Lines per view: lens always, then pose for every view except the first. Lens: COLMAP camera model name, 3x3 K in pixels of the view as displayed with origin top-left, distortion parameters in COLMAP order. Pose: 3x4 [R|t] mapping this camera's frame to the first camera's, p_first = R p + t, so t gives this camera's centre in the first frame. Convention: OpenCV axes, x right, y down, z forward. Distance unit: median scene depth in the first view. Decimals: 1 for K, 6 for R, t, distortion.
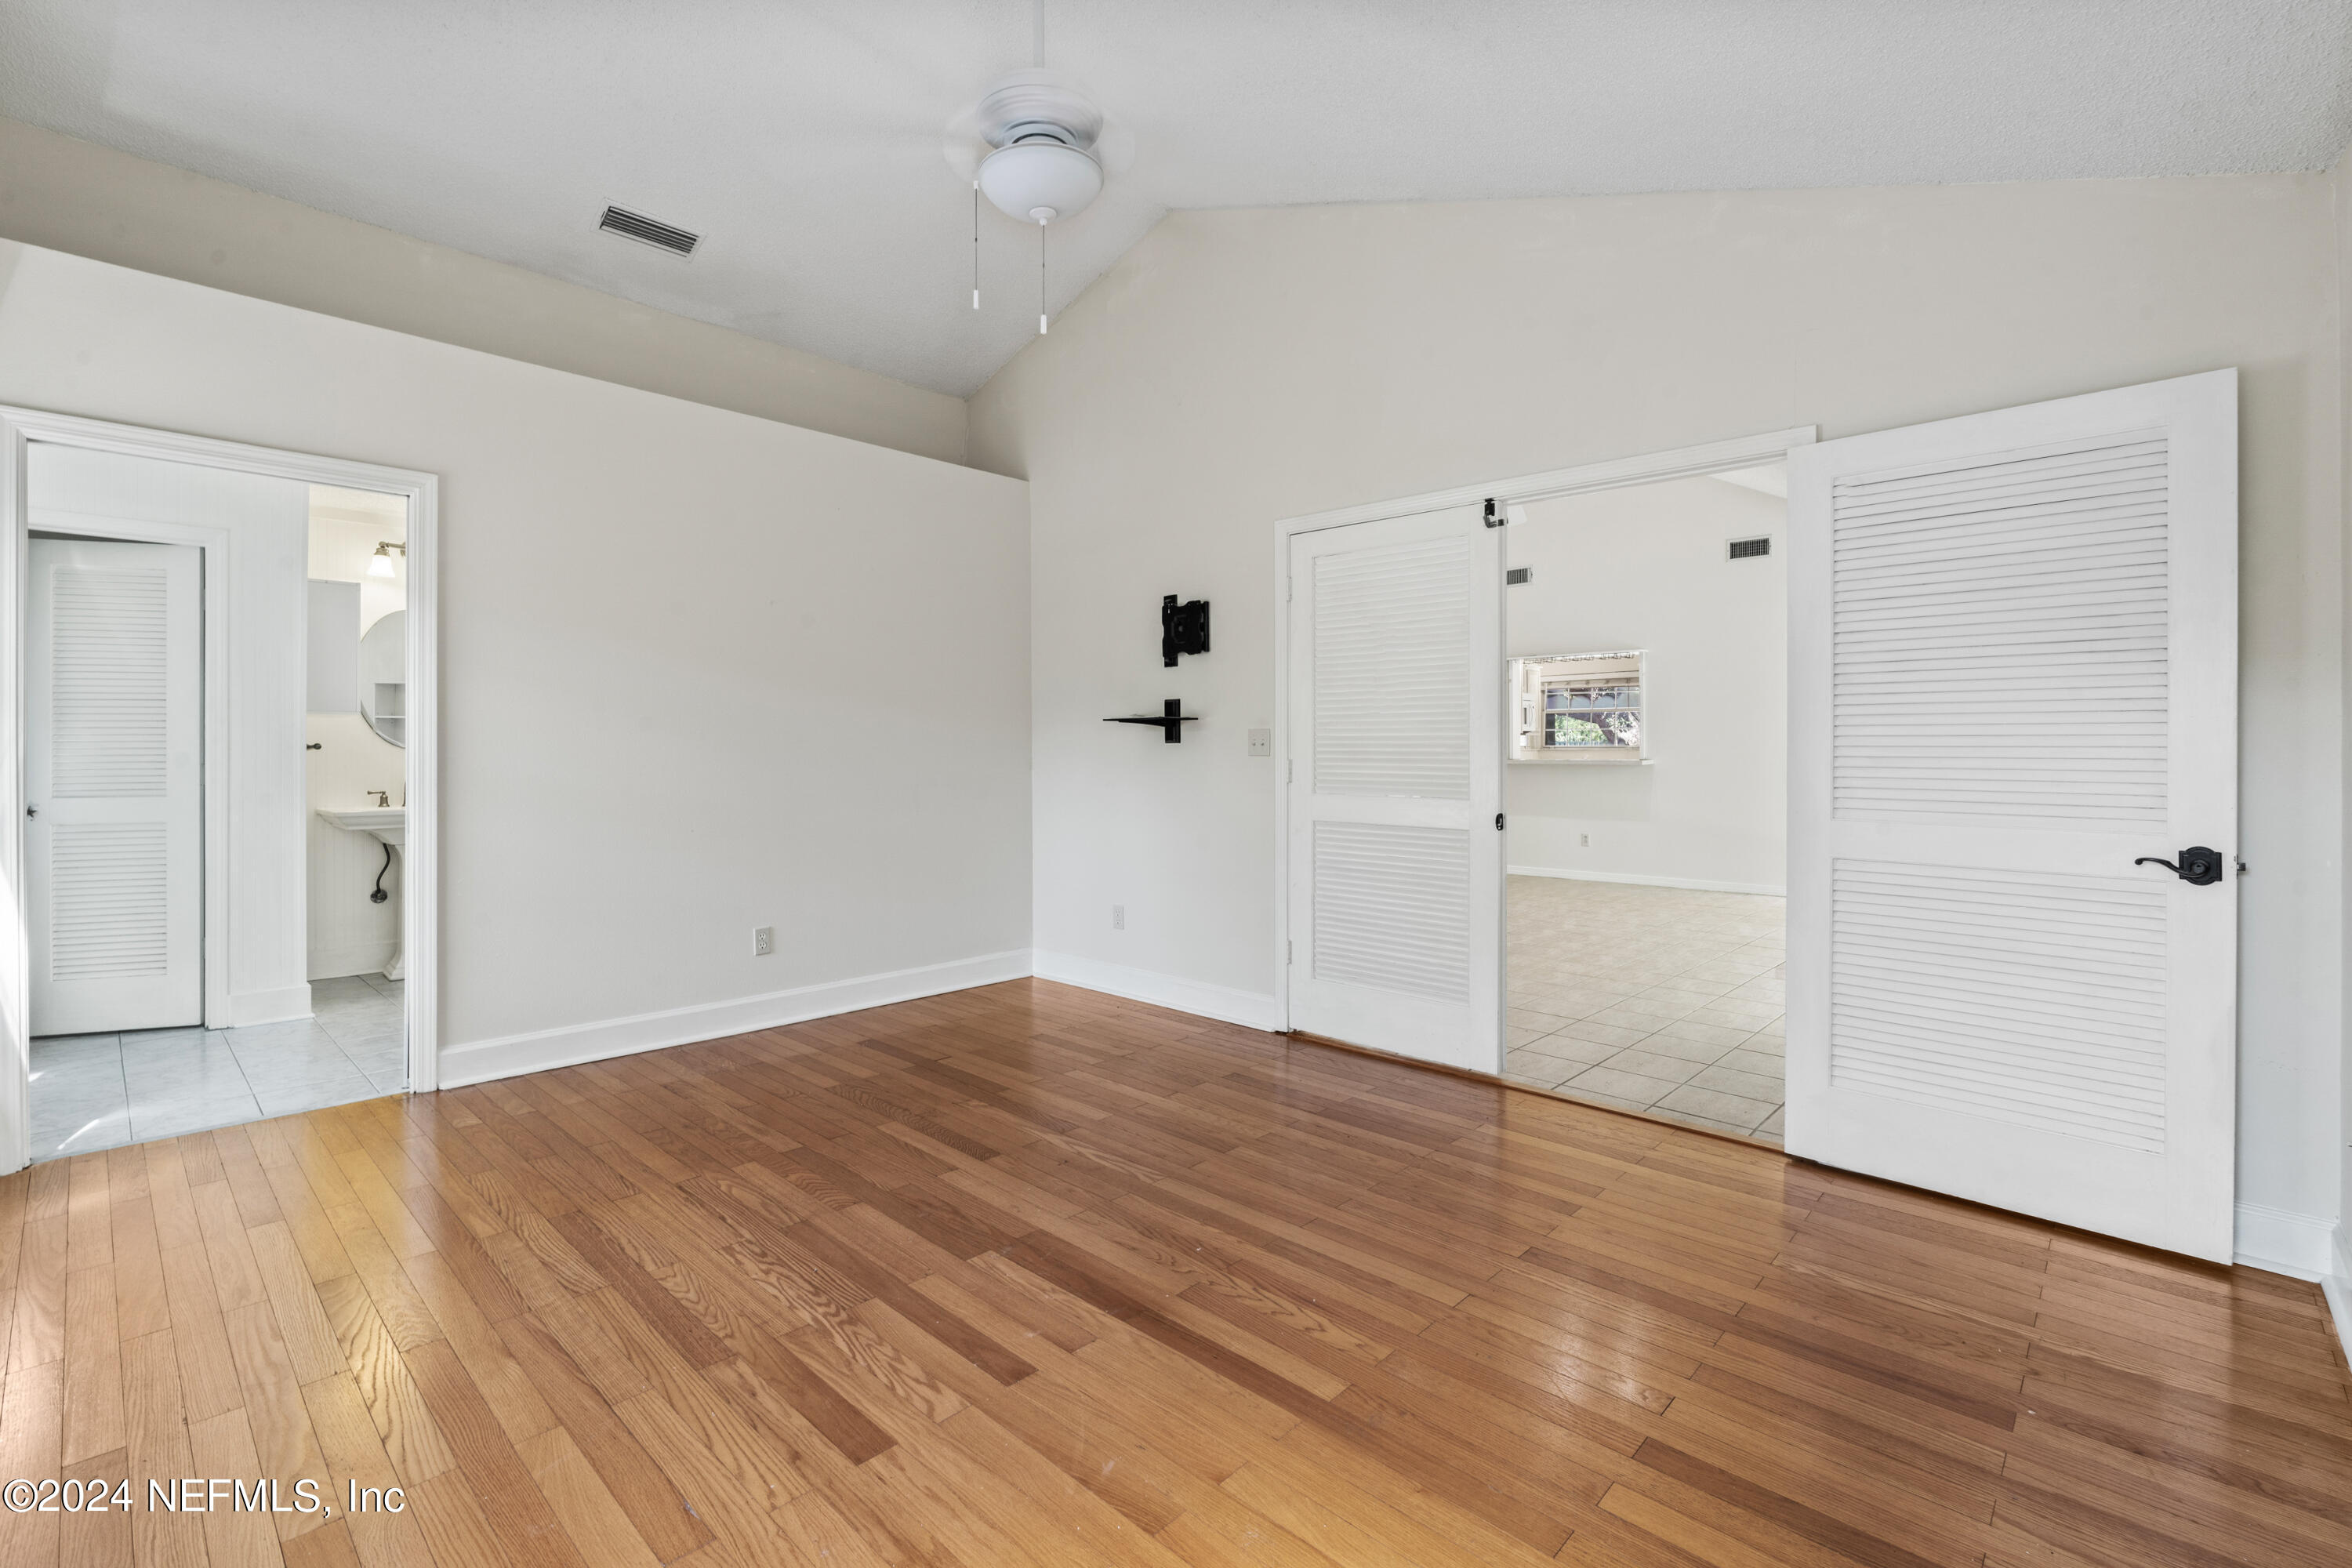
lens RADIAL K [[1044.2, 0, 1167.0], [0, 1044.2, 747.9], [0, 0, 1]] dist [-0.003918, 0.000825]
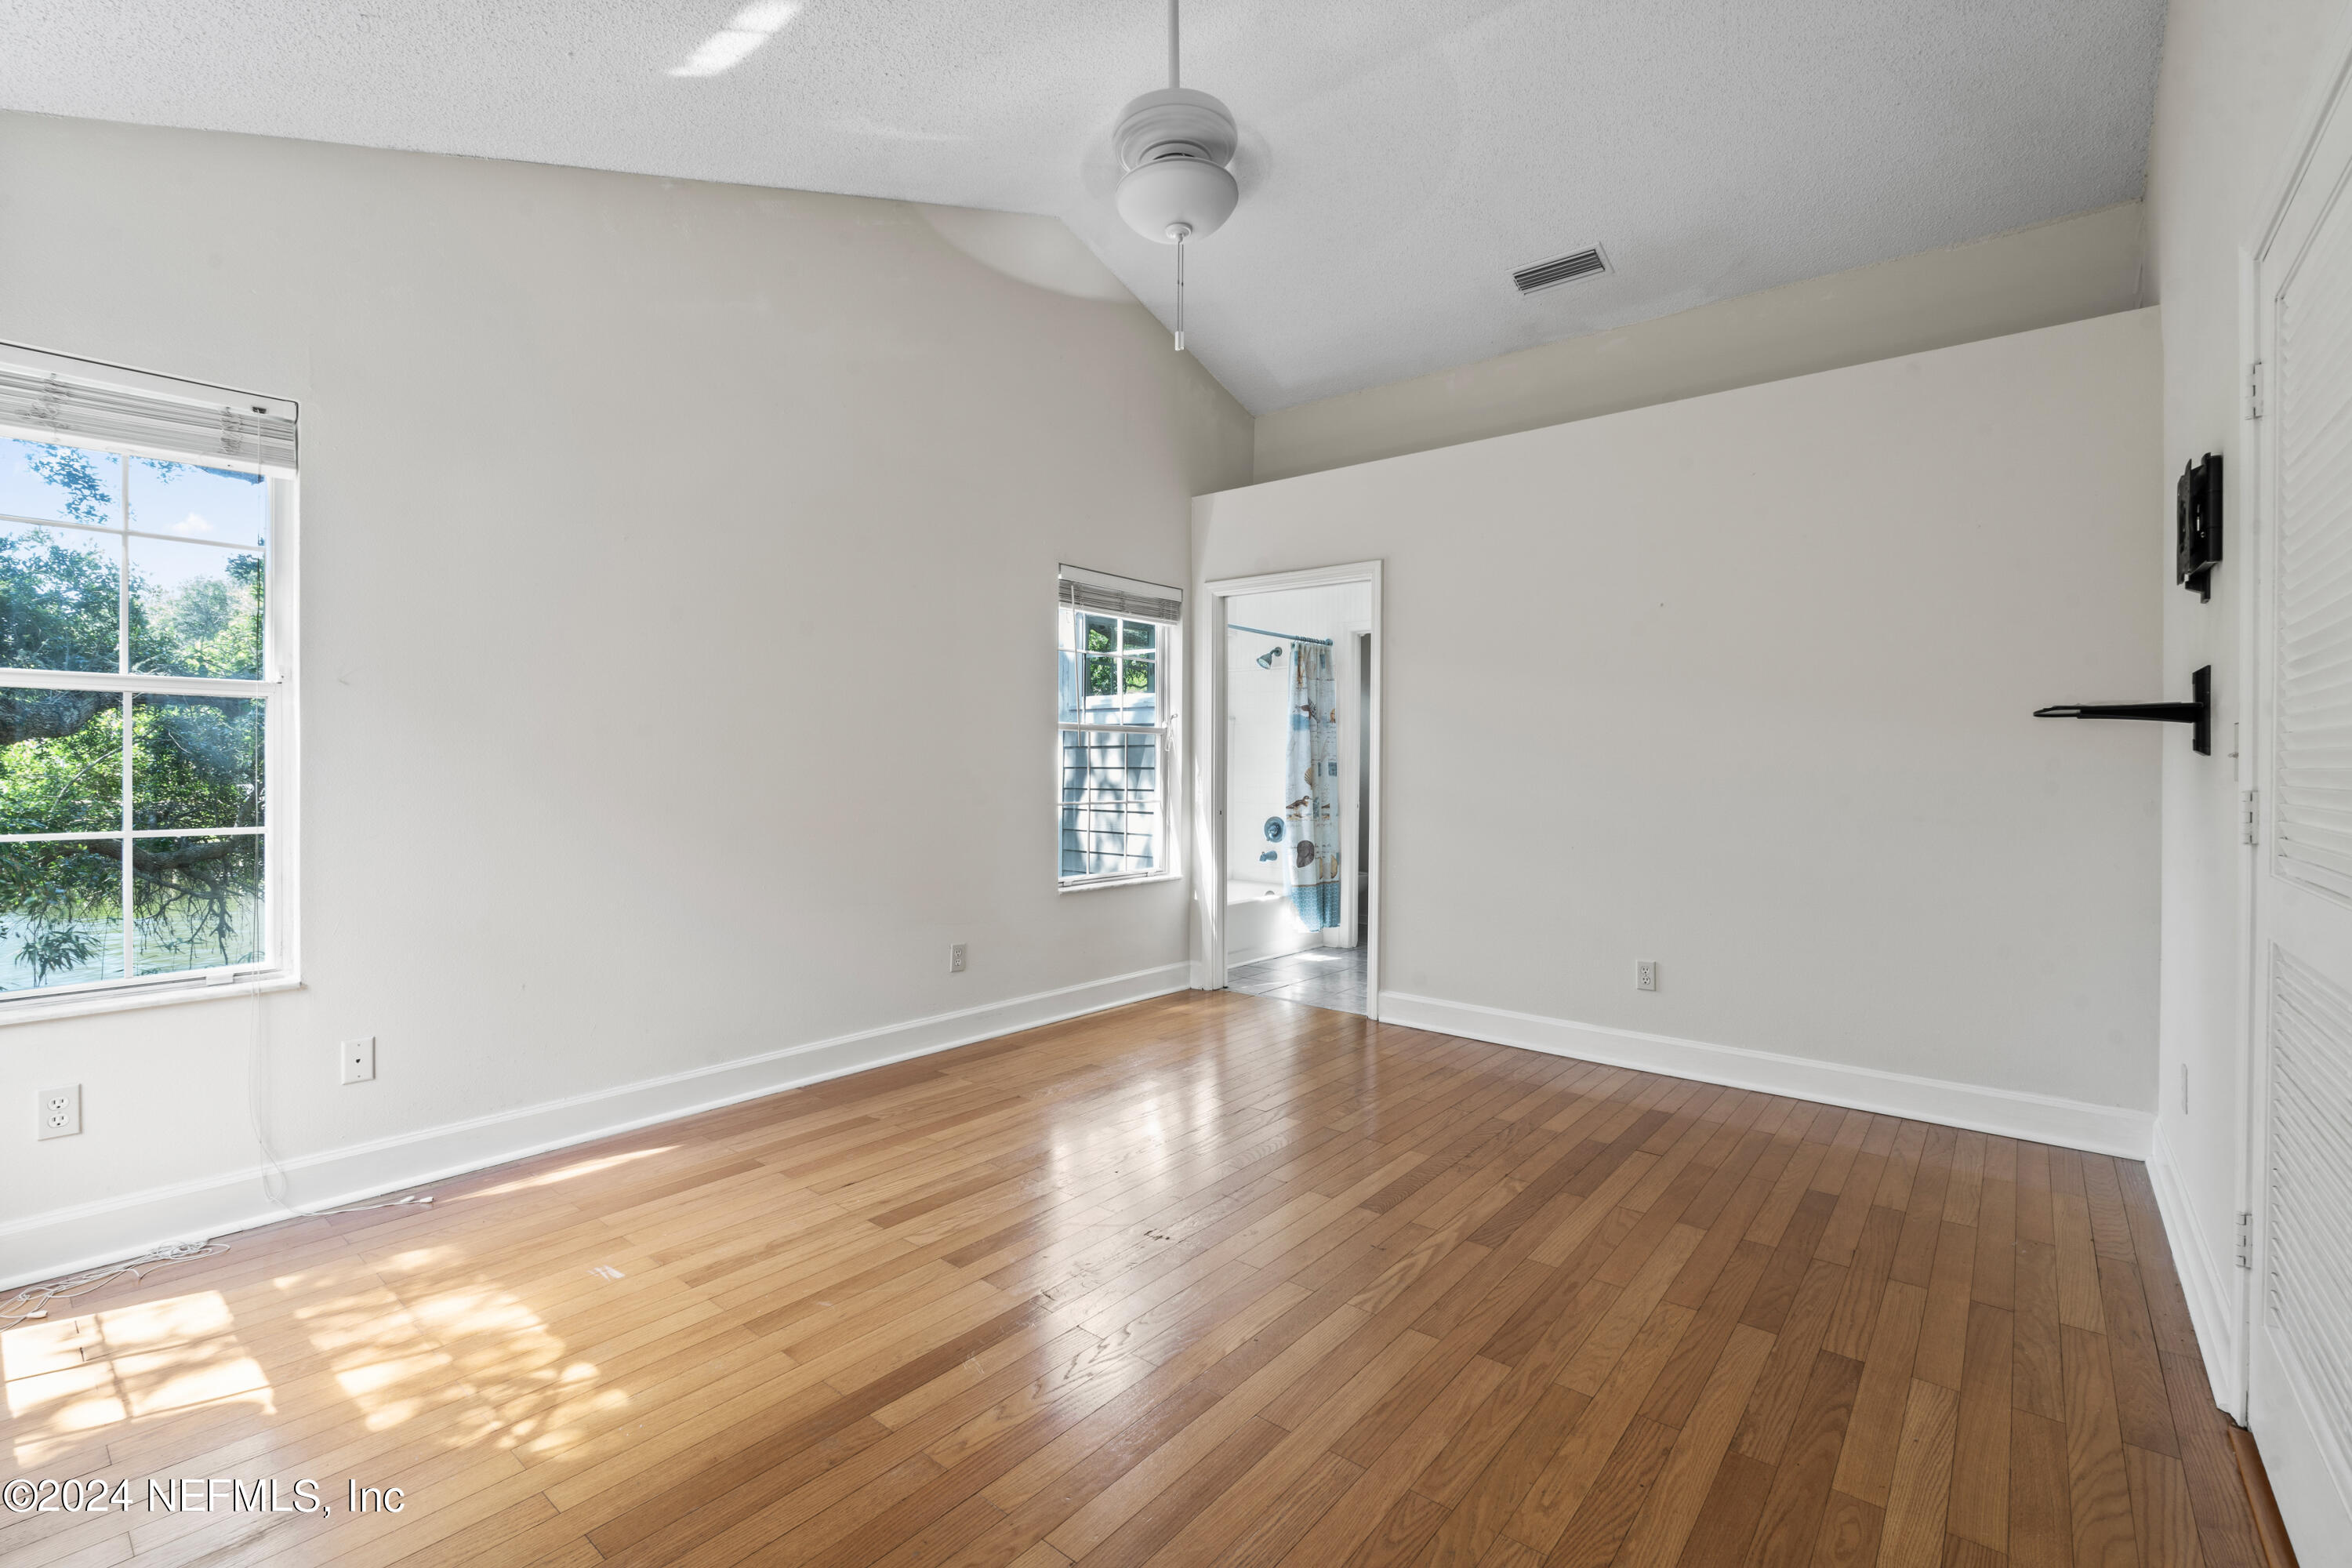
lens RADIAL K [[1044.2, 0, 1176.0], [0, 1044.2, 778.2], [0, 0, 1]] dist [-0.003918, 0.000825]
pose [[0.066465, 0.009757, -0.997741, 0.597930], [-0.001363, 0.999952, 0.009688, 0.002731], [0.997788, 0.000716, 0.066475, 0.626673]]
